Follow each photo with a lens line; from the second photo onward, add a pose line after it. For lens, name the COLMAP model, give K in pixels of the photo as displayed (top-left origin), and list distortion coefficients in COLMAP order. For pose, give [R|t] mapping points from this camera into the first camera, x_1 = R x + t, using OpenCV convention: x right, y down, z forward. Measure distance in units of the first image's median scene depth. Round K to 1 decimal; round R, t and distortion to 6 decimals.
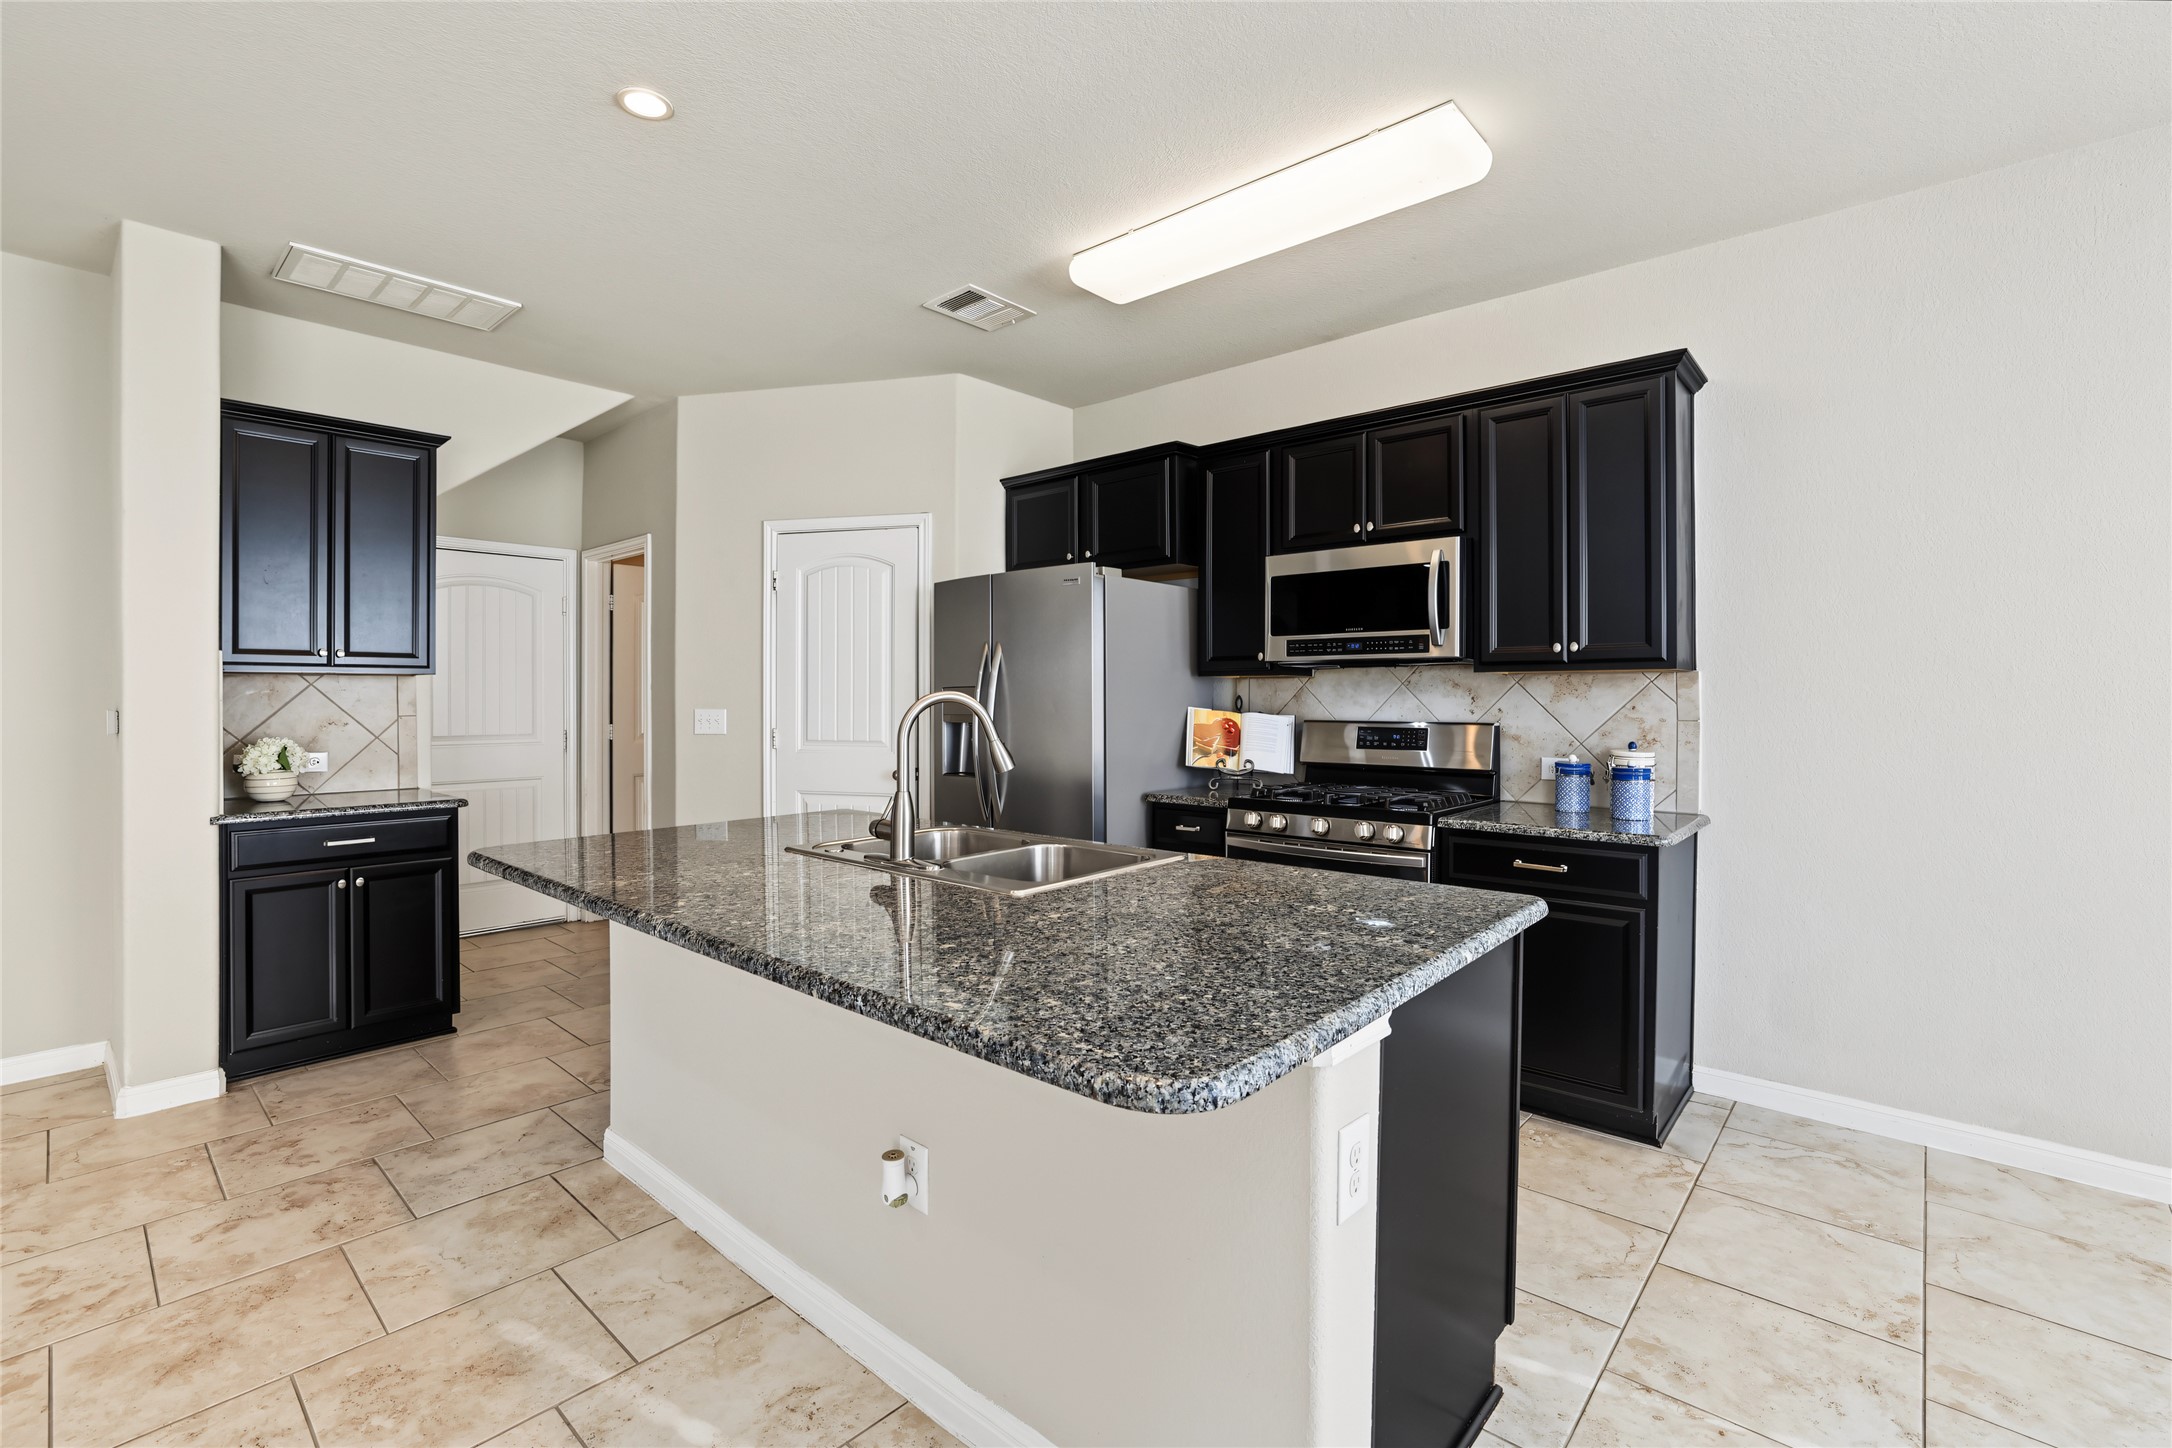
lens RADIAL K [[950.6, 0, 1083.6], [0, 950.6, 696.5], [0, 0, 1]] dist [-0.028170, 0.008082]
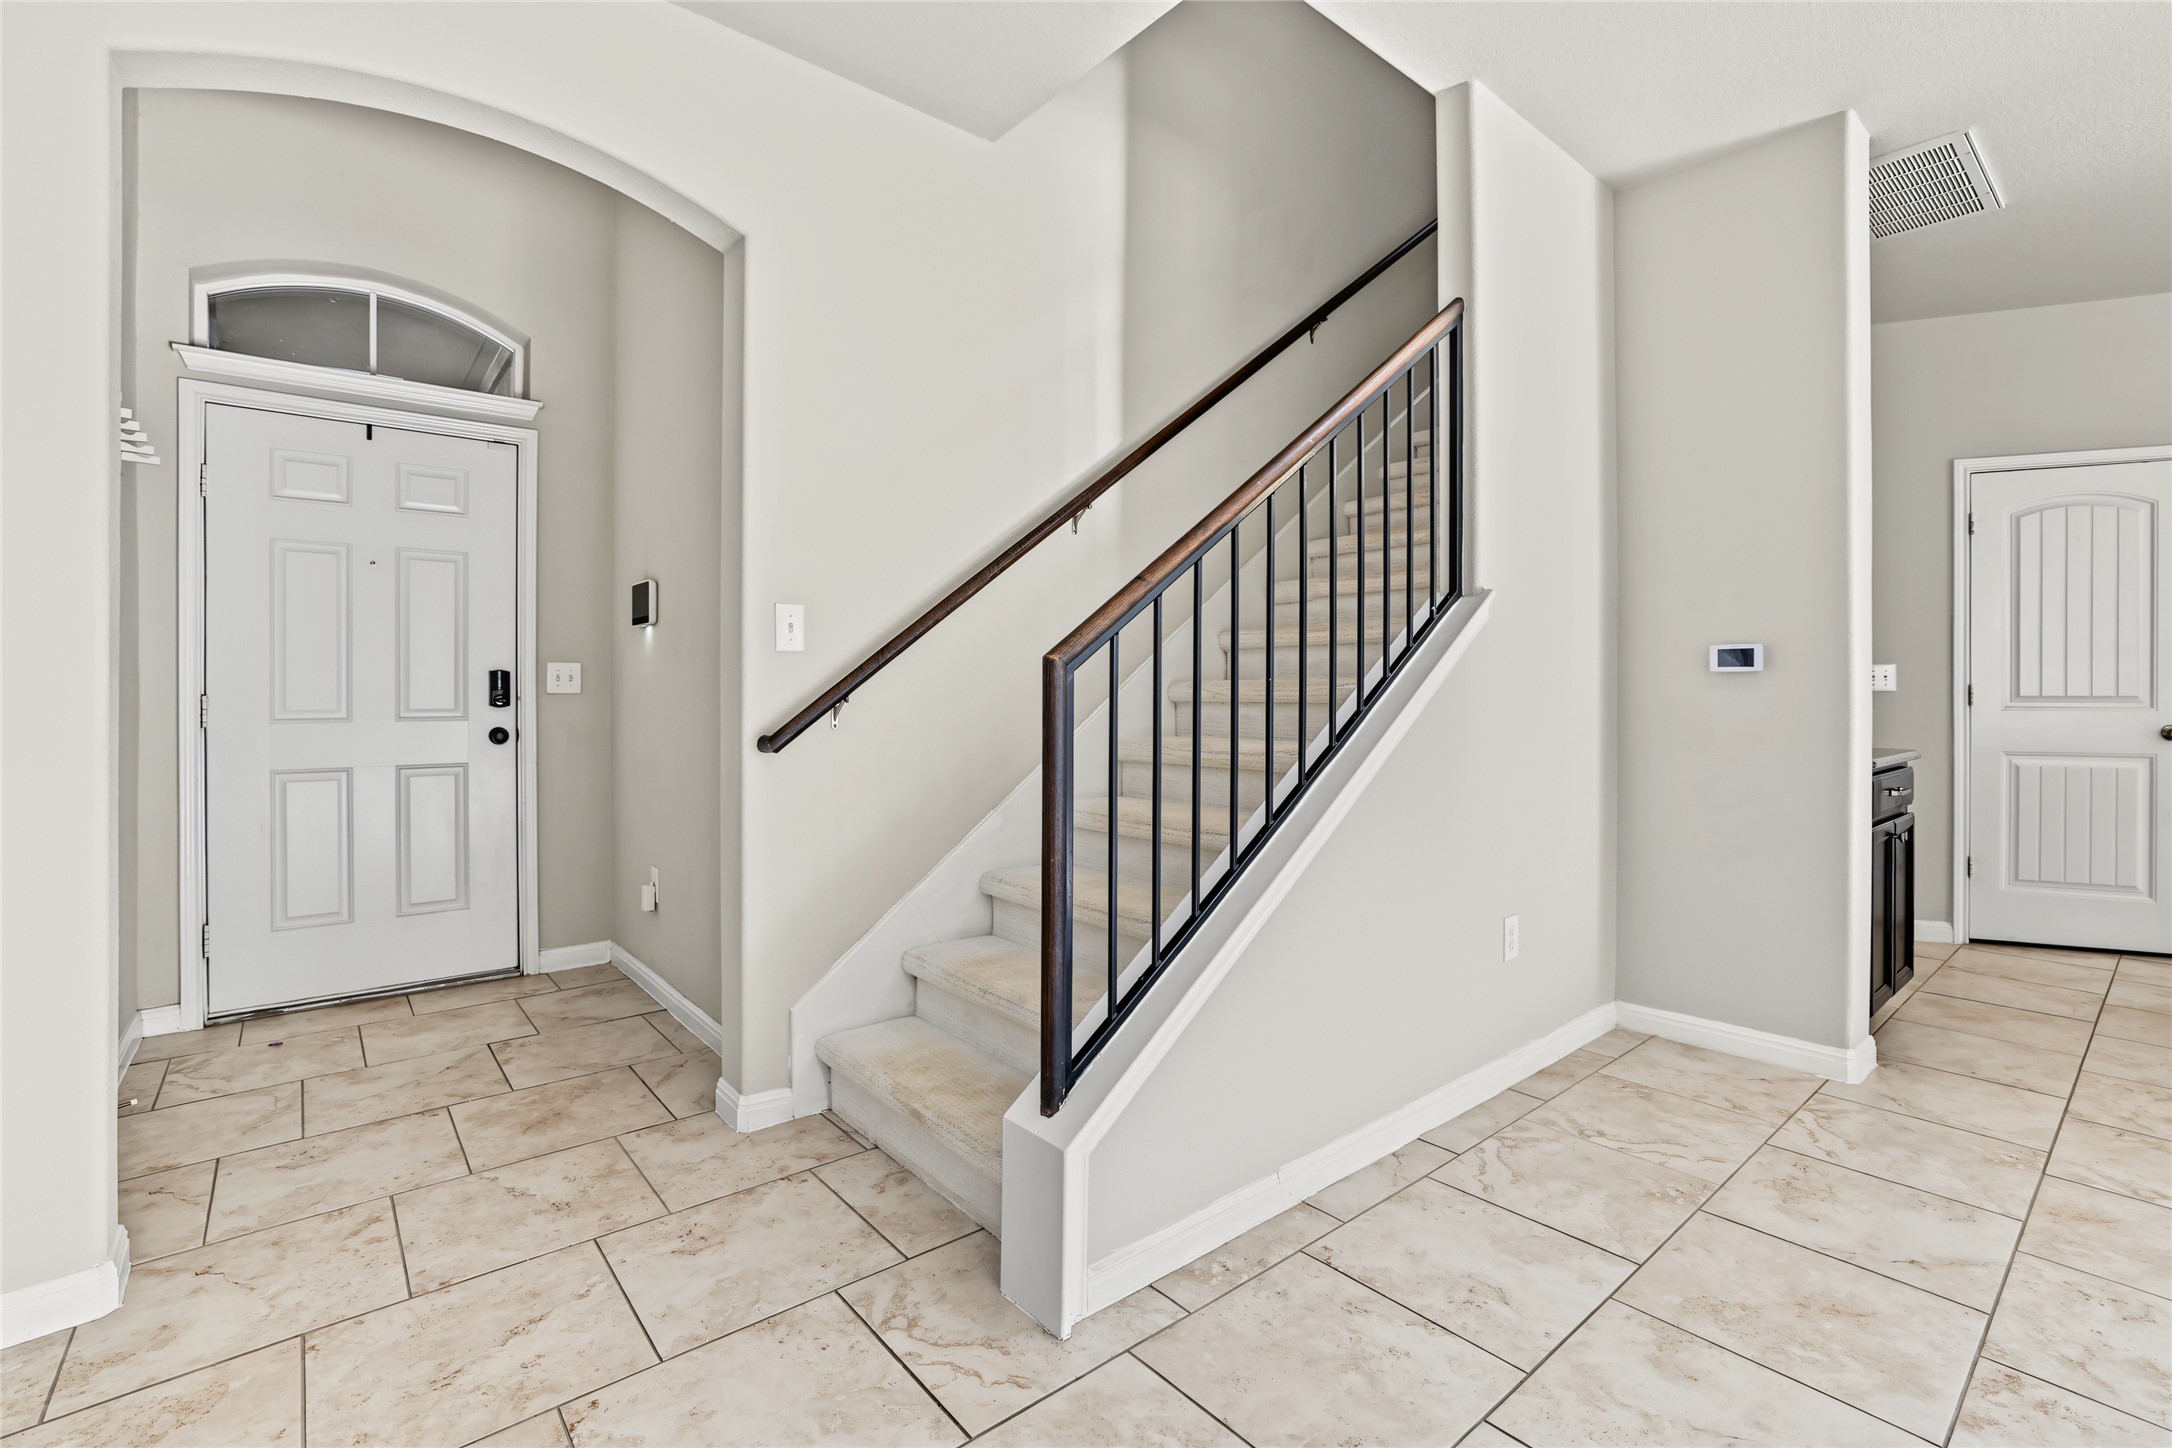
lens RADIAL K [[950.6, 0, 1083.6], [0, 950.6, 696.5], [0, 0, 1]] dist [-0.028170, 0.008082]
pose [[0.989863, -0.003130, -0.141991, -1.378116], [0.003481, 0.999991, 0.002220, 0.052460], [0.141983, -0.002692, 0.989865, -0.017875]]
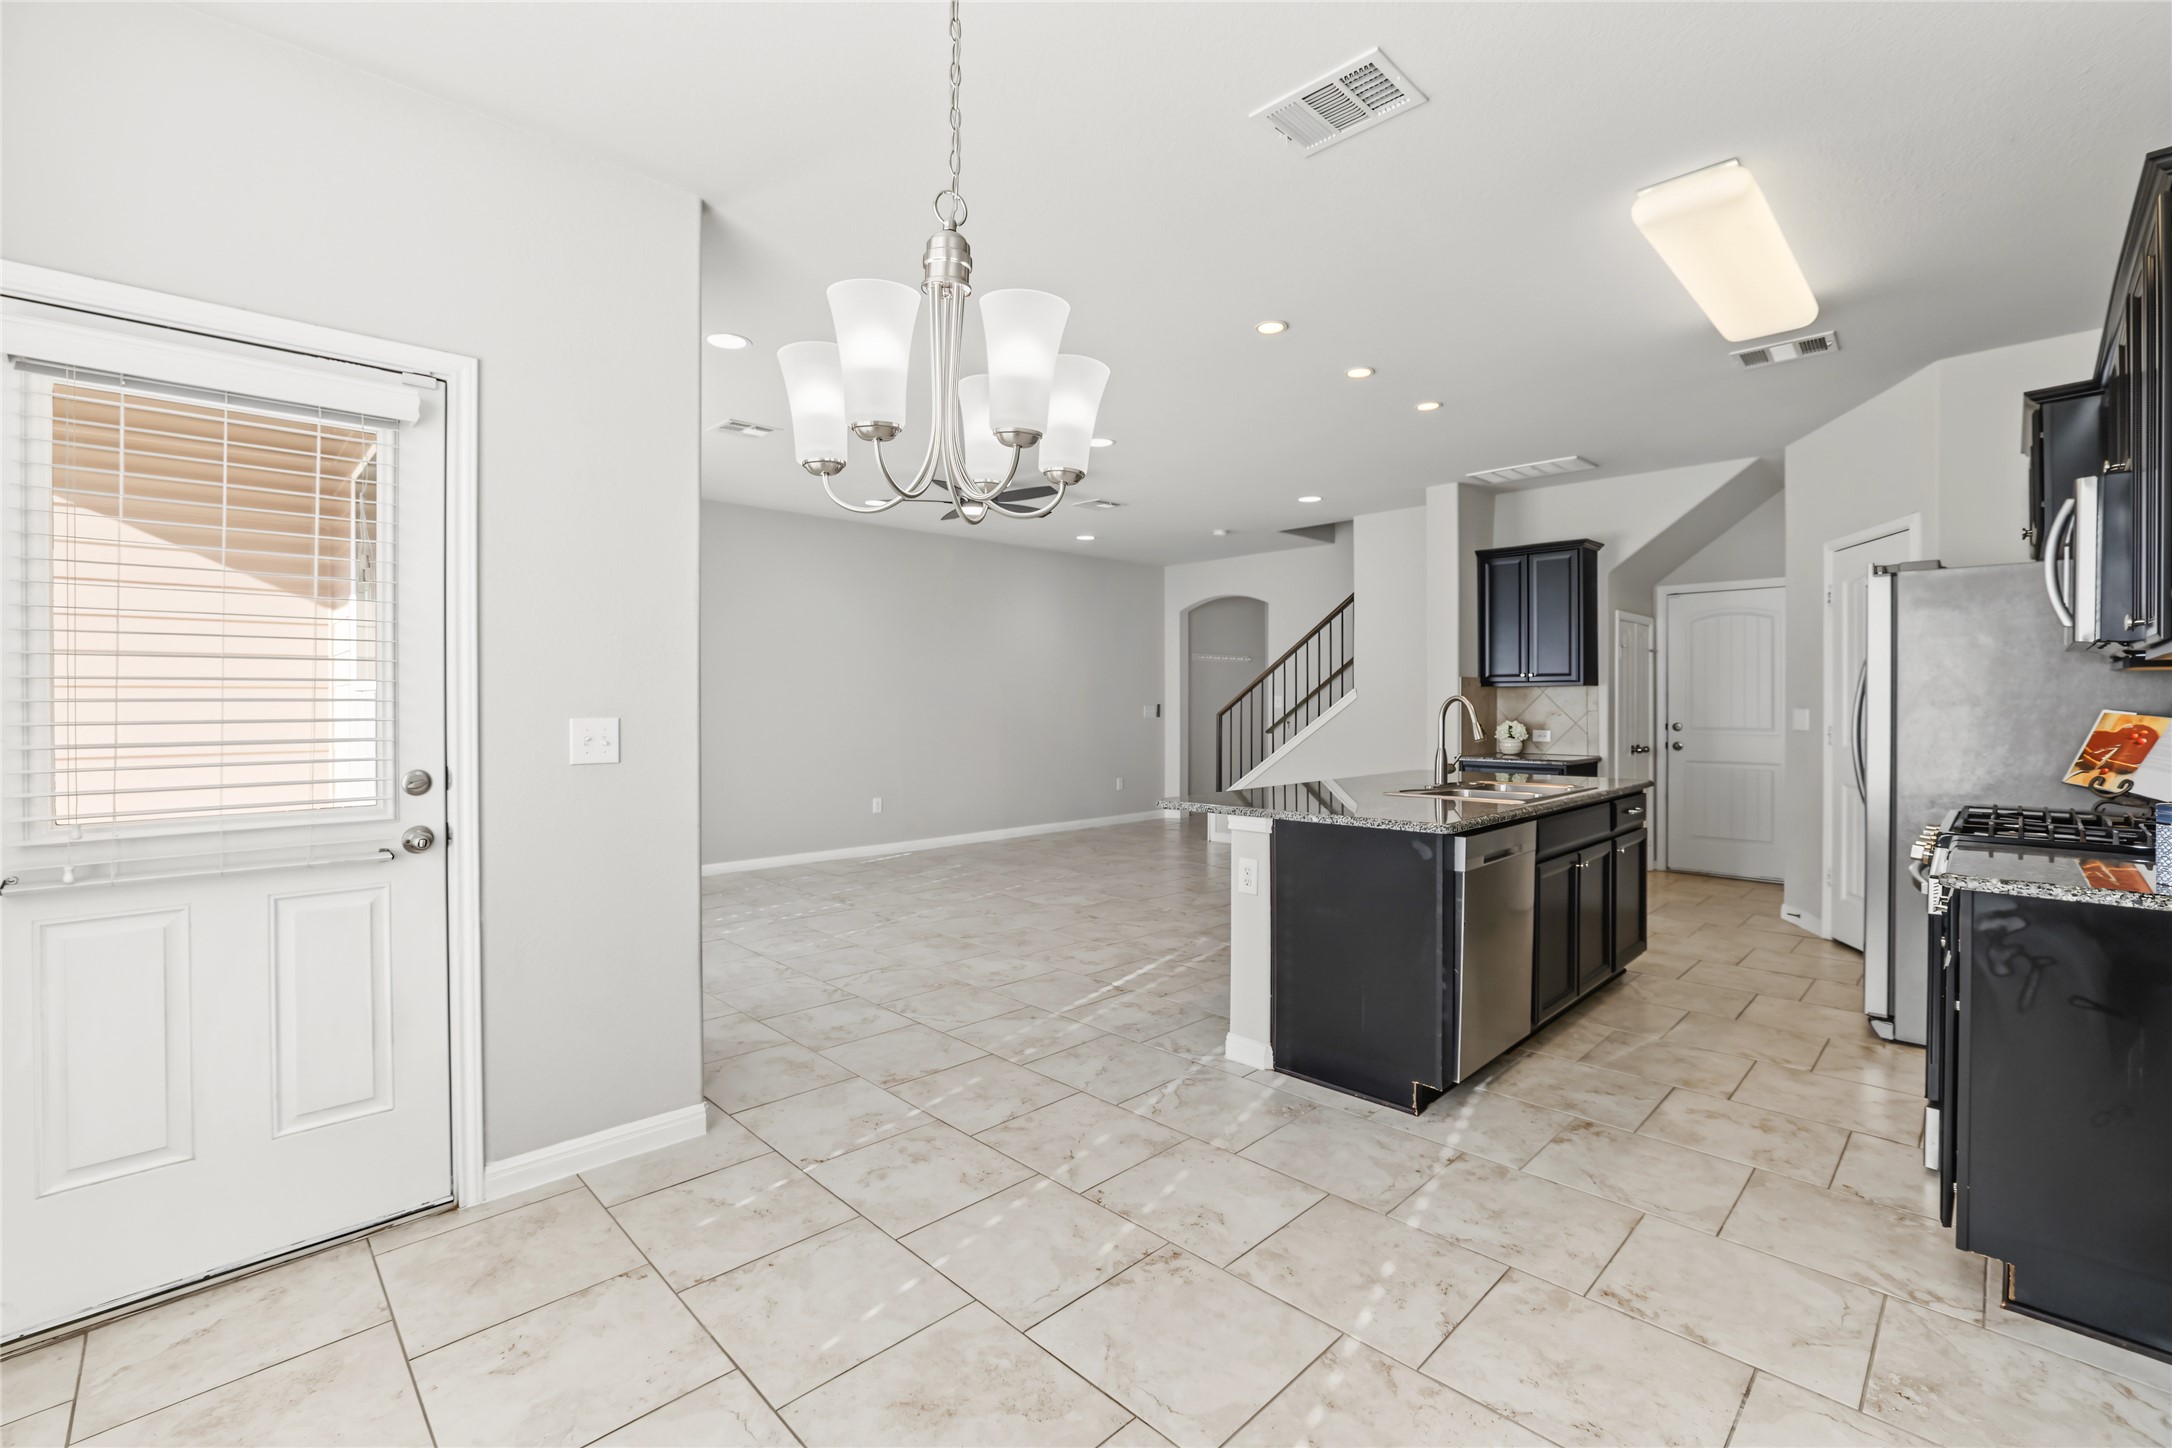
lens RADIAL K [[942.5, 0, 1094.5], [0, 942.5, 712.6], [0, 0, 1]] dist [-0.017650, 0.000455]
pose [[-0.050858, 0.011636, -0.998638, 1.077480], [0.002888, 0.999930, 0.011504, 0.002715], [0.998702, -0.002298, -0.050888, 0.255983]]
